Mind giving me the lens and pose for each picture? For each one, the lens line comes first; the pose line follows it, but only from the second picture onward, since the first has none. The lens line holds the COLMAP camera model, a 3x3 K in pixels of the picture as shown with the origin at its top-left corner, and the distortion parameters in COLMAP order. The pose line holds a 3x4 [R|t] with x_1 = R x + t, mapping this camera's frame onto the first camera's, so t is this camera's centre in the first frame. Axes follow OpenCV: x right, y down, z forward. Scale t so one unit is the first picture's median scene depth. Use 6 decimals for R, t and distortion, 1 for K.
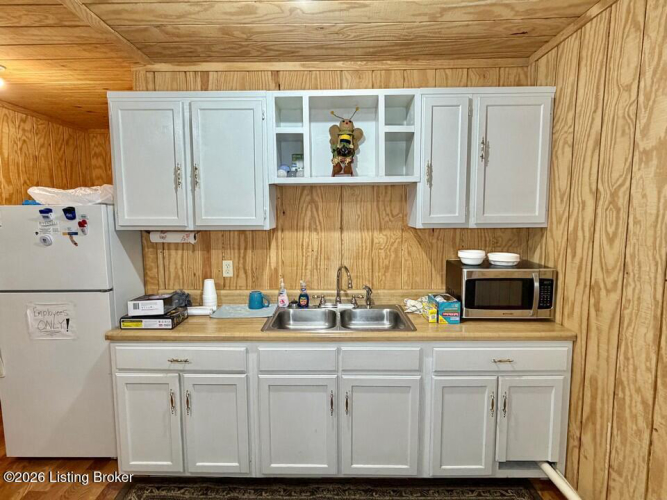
lens RADIAL K [[376.3, 0, 333.2], [0, 376.3, 251.7], [0, 0, 1]] dist [-0.002508, 0.000246]
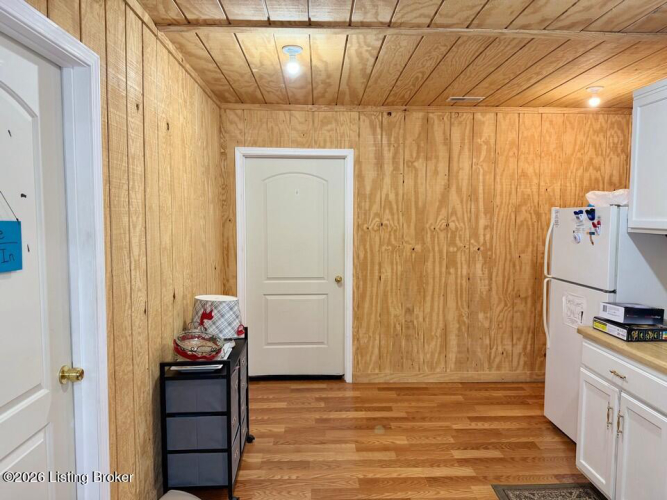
lens RADIAL K [[460.8, 0, 334.8], [0, 460.8, 247.9], [0, 0, 1]] dist [-0.001257, -0.000860]
pose [[0.056056, 0.073237, -0.995738, 0.586569], [-0.110781, 0.991604, 0.066697, -0.013620], [0.992263, 0.106570, 0.063699, 0.193162]]
